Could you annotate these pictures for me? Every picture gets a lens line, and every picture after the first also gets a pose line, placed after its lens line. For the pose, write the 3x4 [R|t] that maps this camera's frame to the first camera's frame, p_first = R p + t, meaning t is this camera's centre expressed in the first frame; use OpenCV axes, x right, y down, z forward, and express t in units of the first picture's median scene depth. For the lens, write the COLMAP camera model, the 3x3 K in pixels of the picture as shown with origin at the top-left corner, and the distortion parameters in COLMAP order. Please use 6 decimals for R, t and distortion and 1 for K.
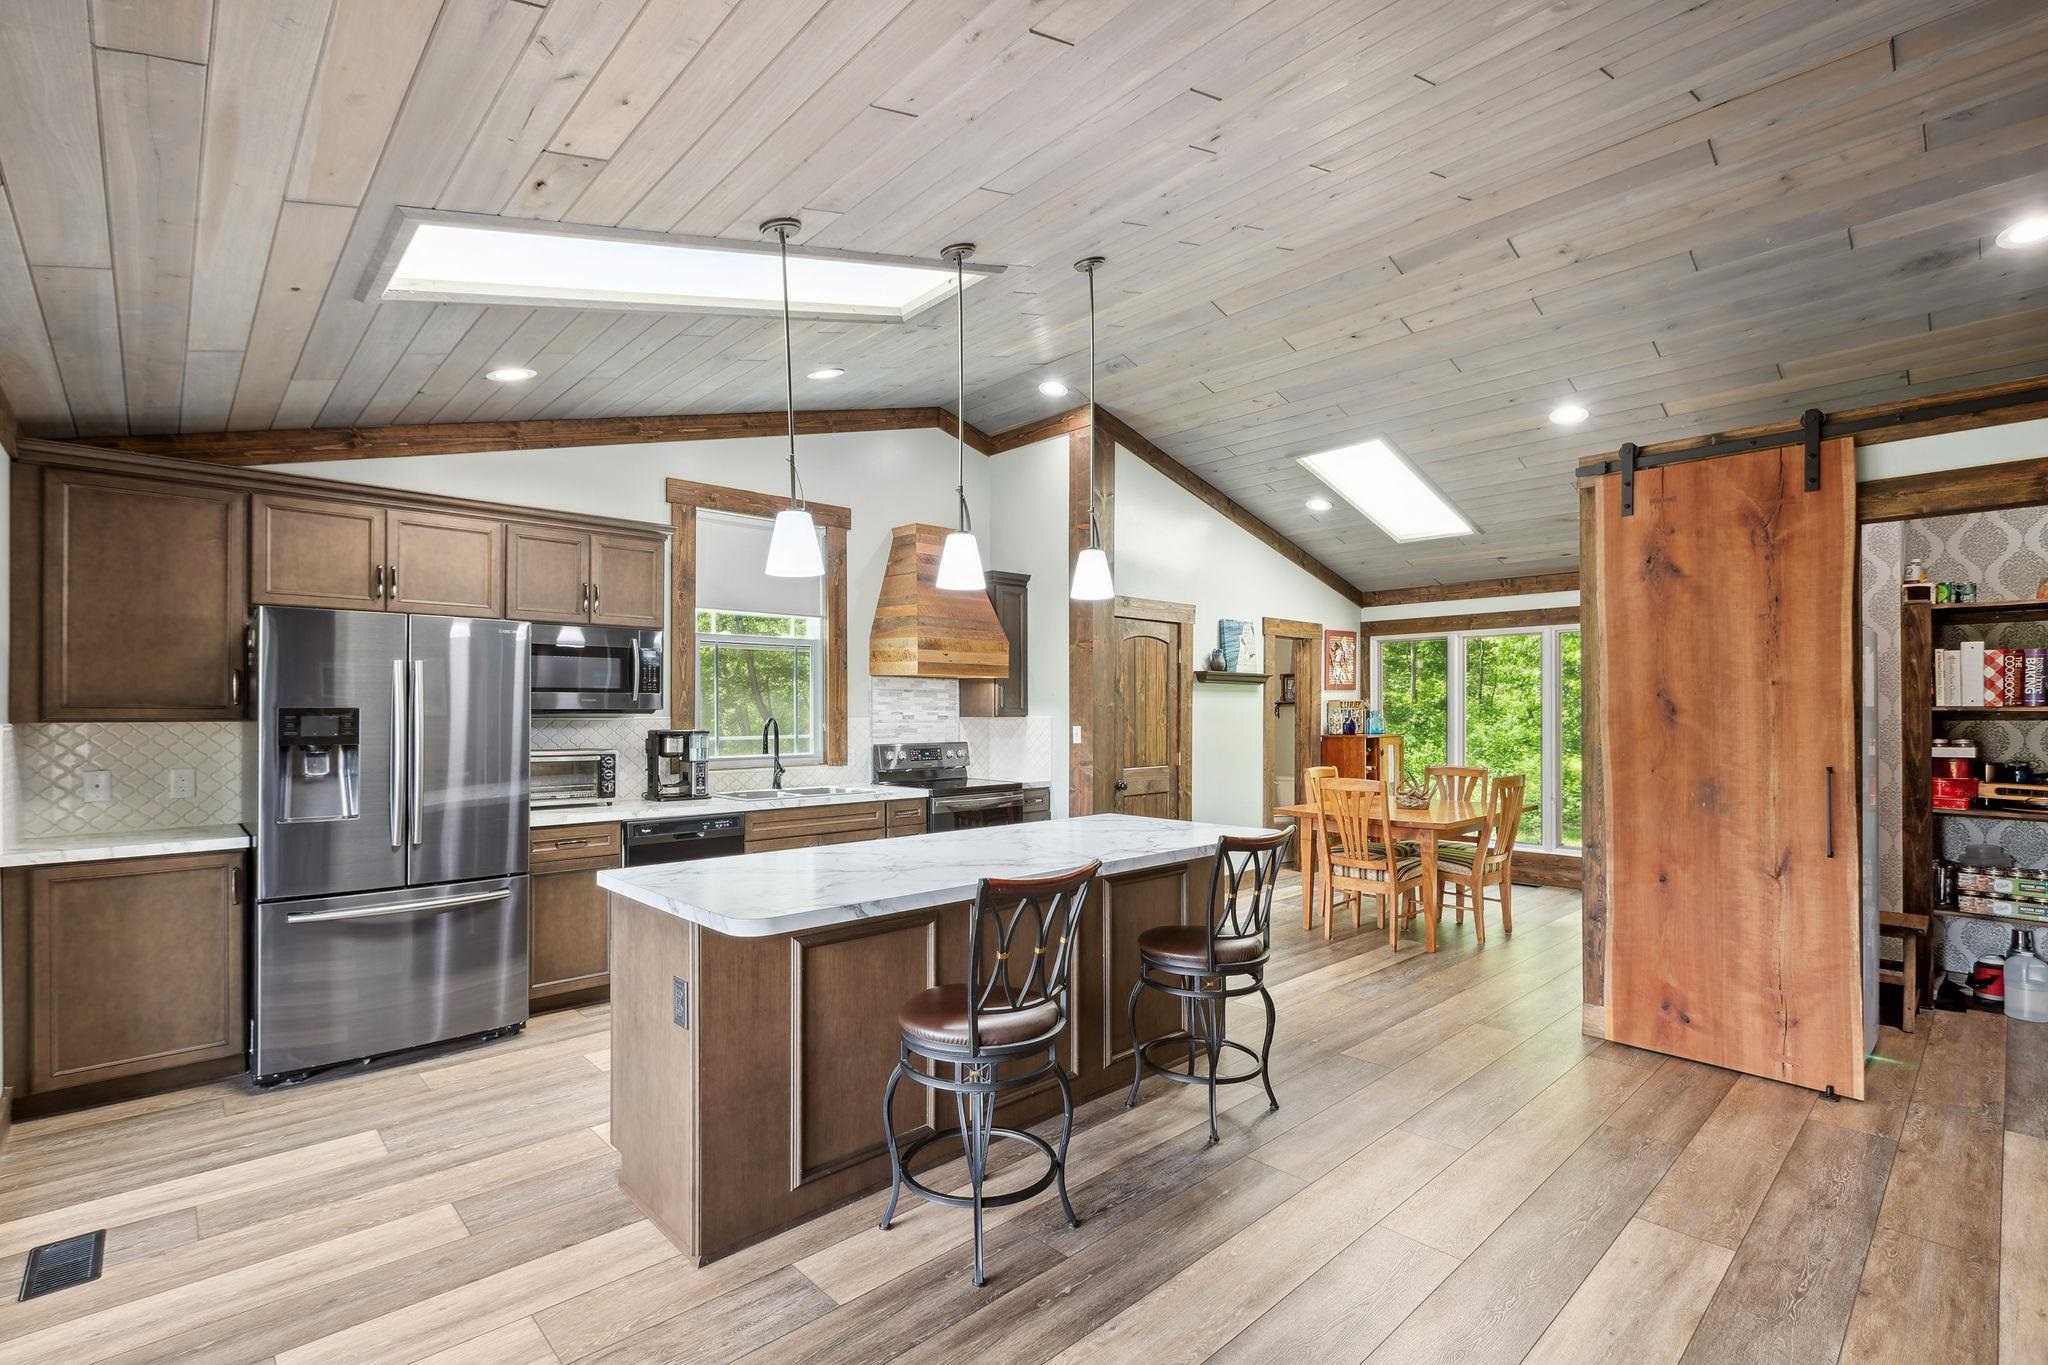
lens RADIAL K [[920.9, 0, 995.4], [0, 920.9, 707.6], [0, 0, 1]] dist [-0.001617, -0.000178]
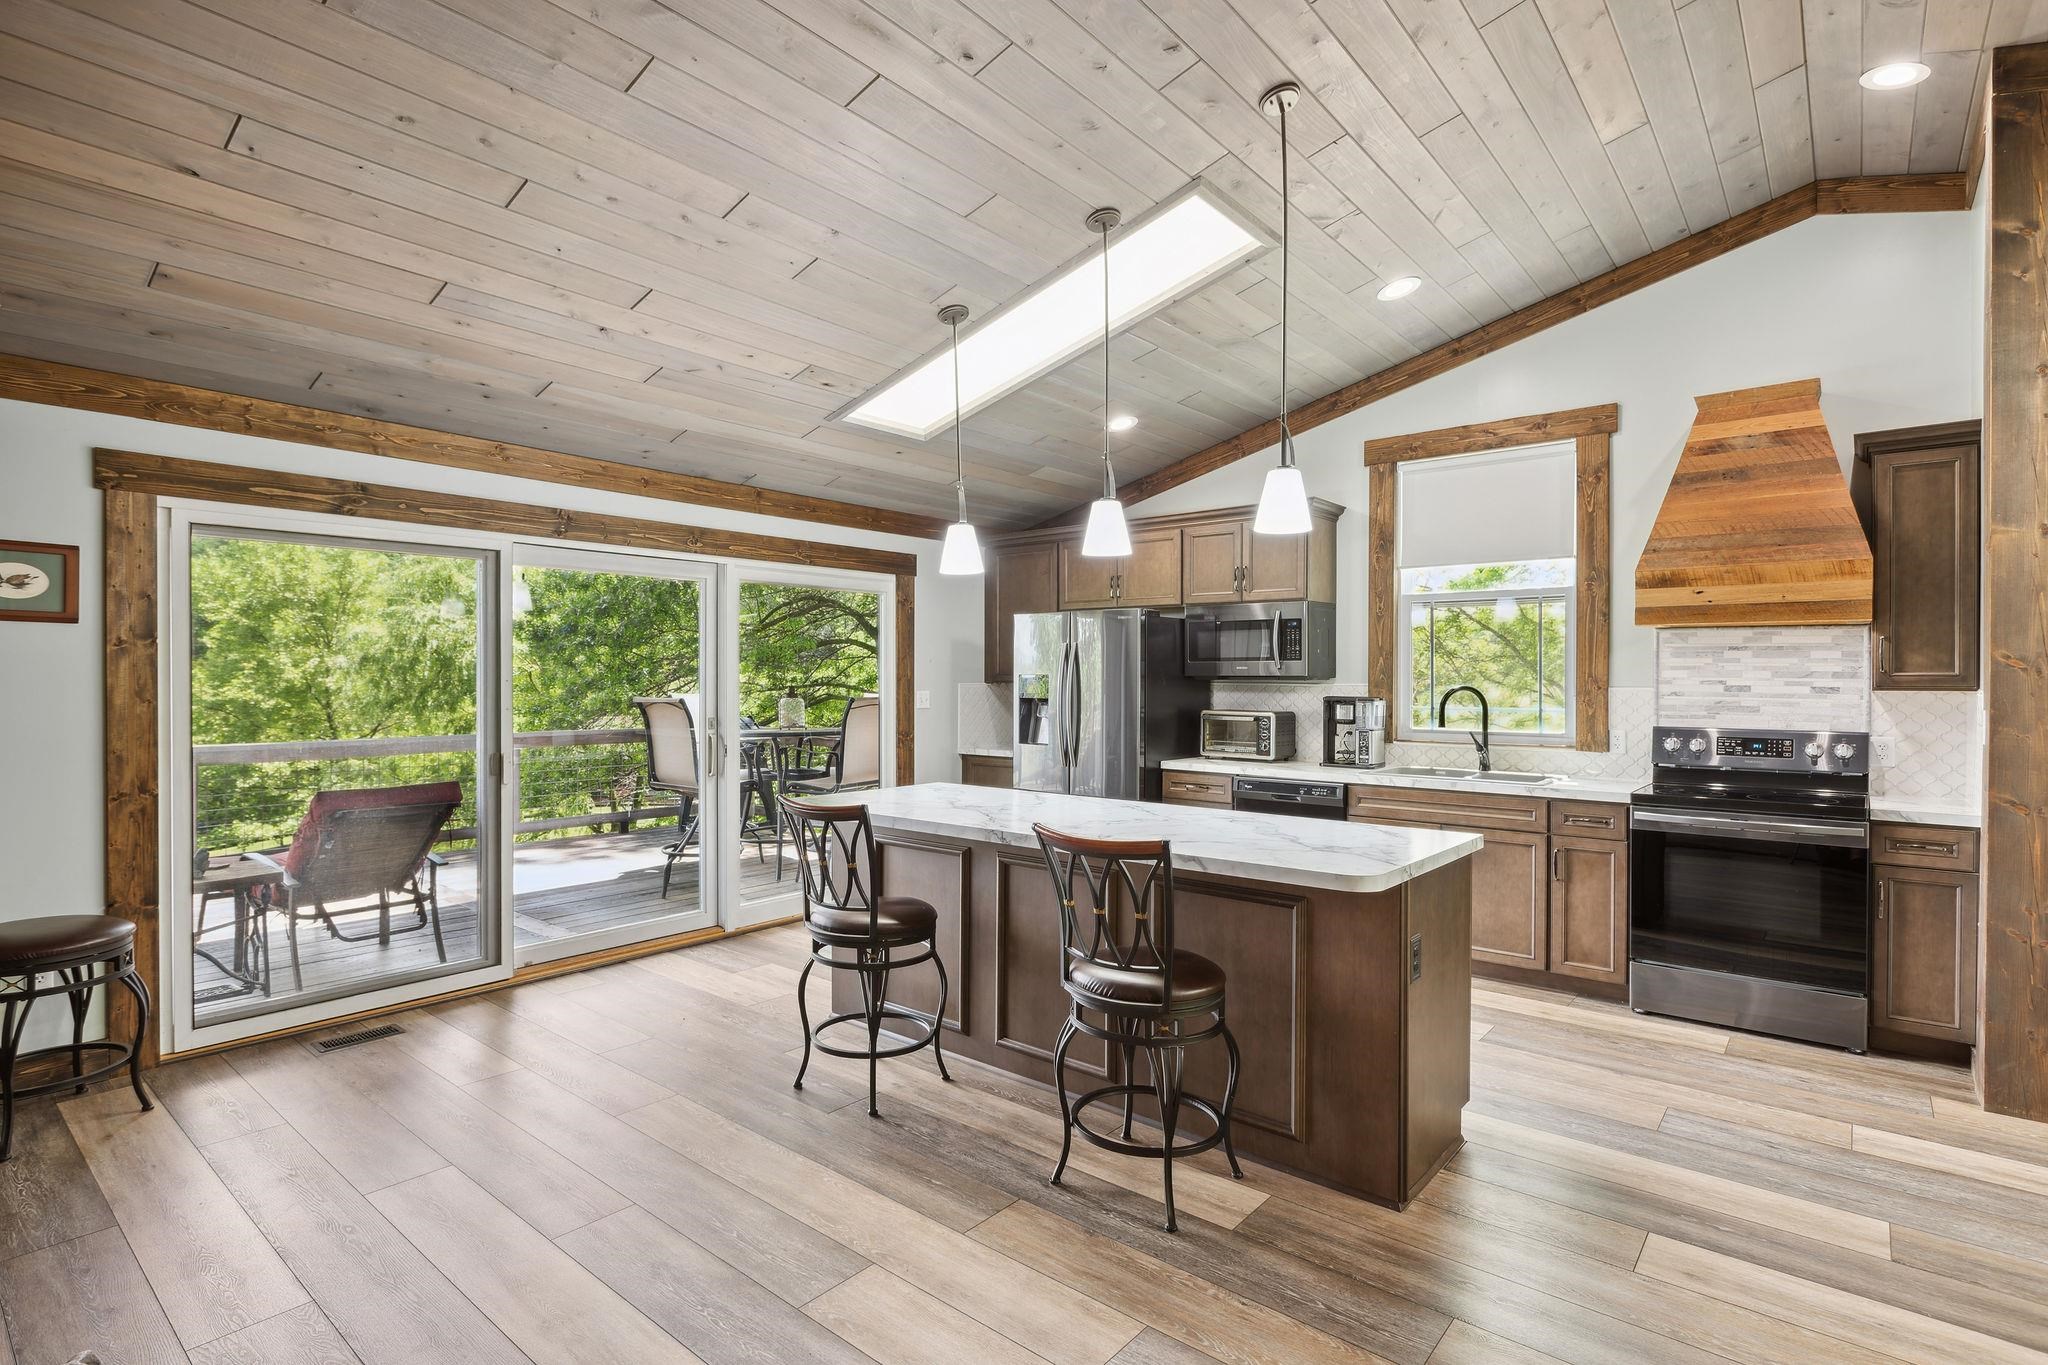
lens RADIAL K [[996.4, 0, 1015.0], [0, 996.4, 687.2], [0, 0, 1]] dist [-0.001031, -0.000288]
pose [[0.140034, 0.011317, -0.990082, 0.562907], [0.001389, 0.999931, 0.011626, 0.000544], [0.990146, -0.003004, 0.140009, 0.413026]]
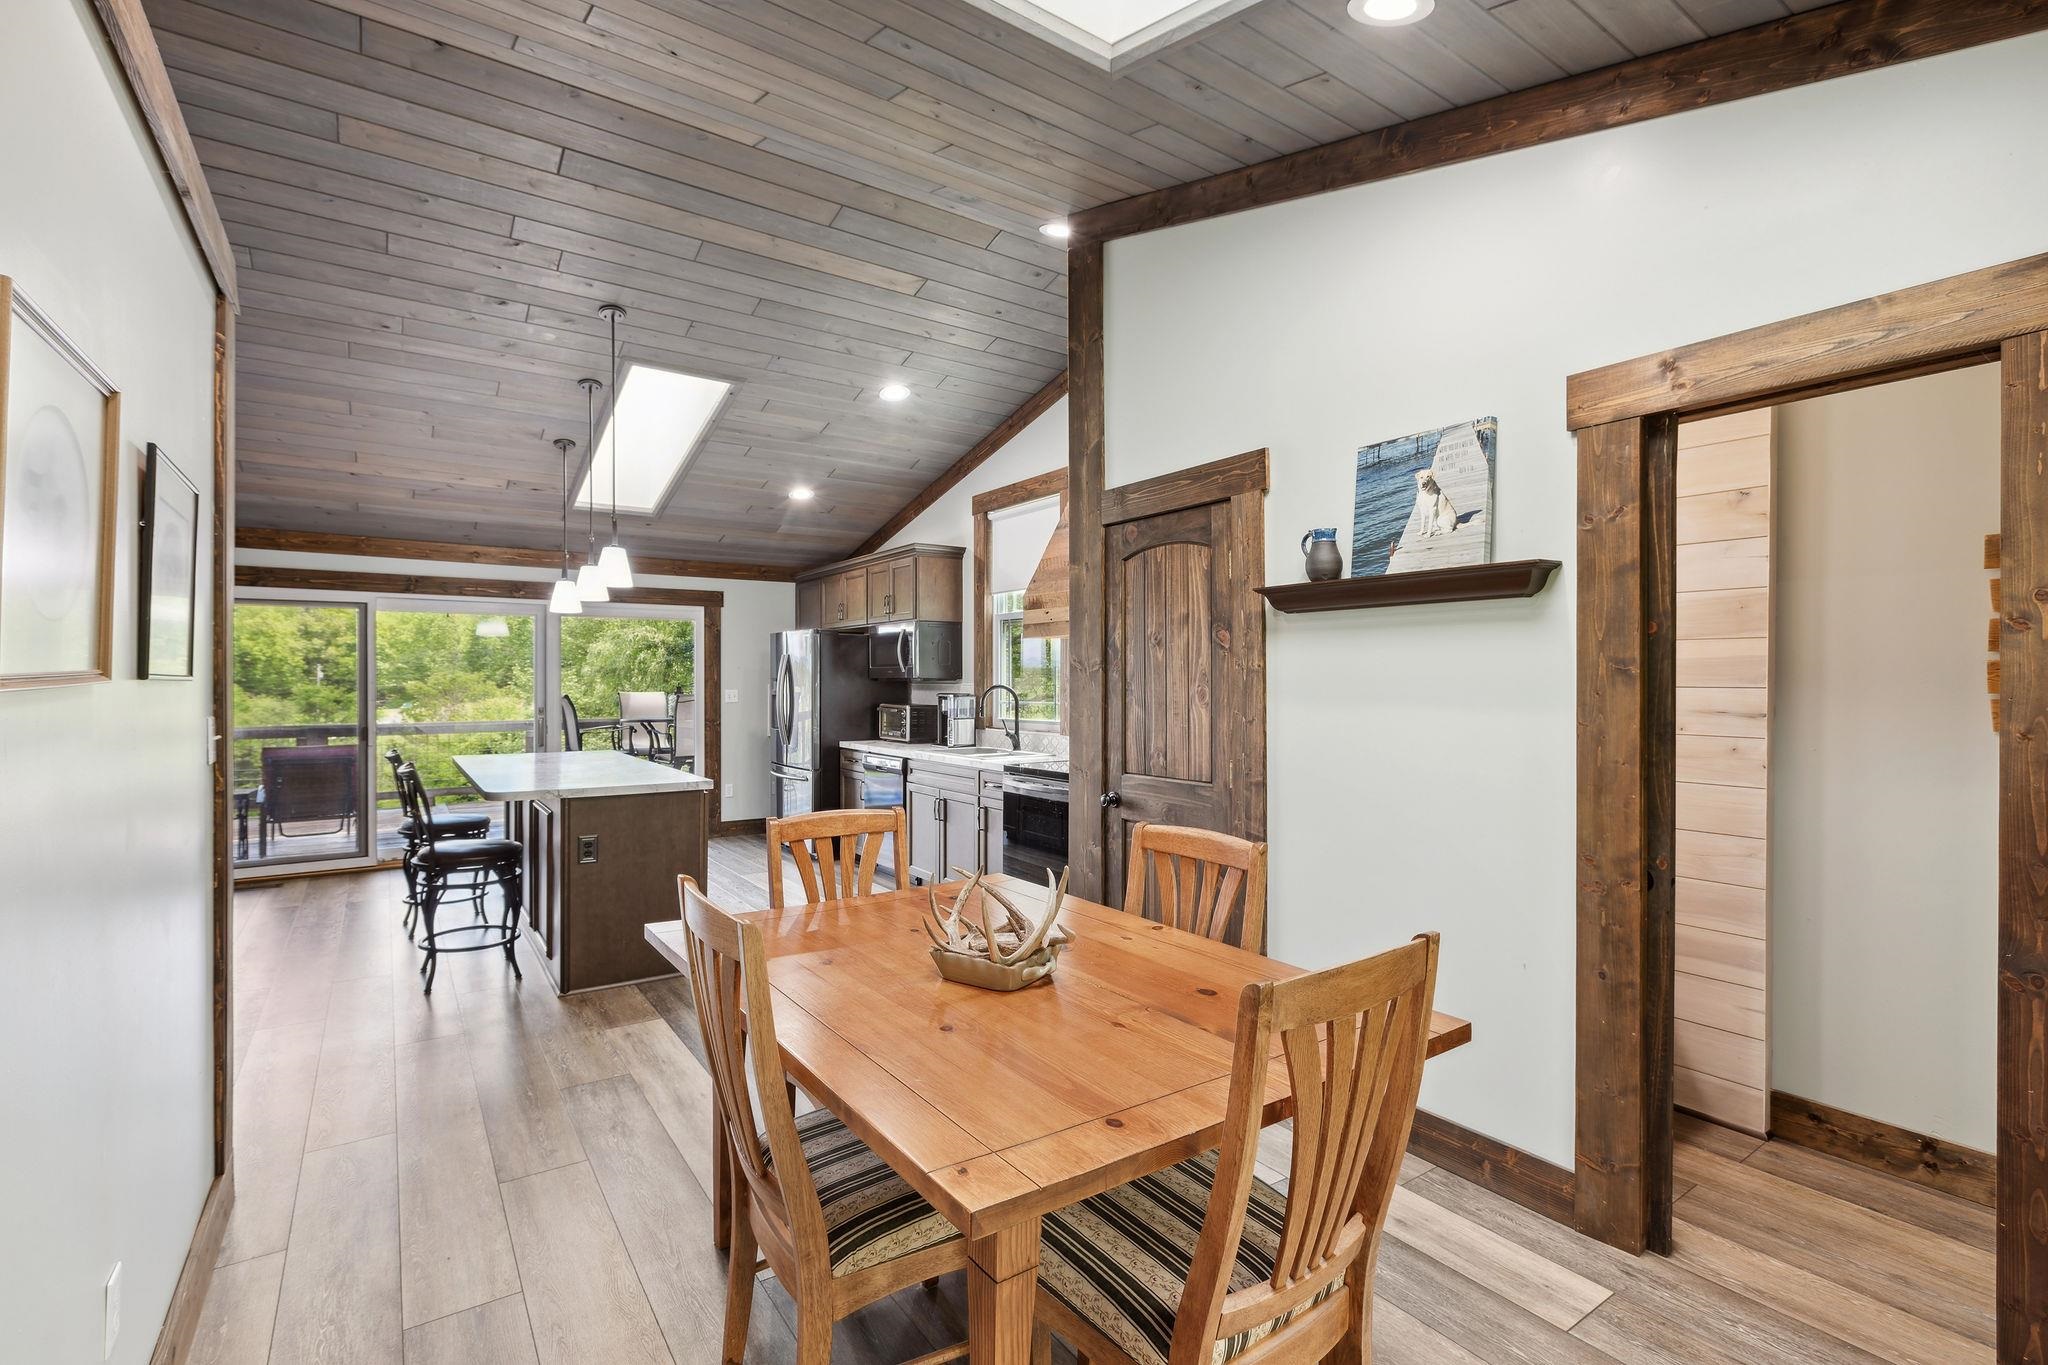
lens RADIAL K [[913.9, 0, 1012.2], [0, 913.9, 682.3], [0, 0, 1]] dist [0.016410, -0.010748]
pose [[-0.131433, 0.001394, -0.991324, 0.776255], [0.004116, 0.999991, 0.000861, 0.006141], [0.991317, -0.003967, -0.131437, 1.053803]]
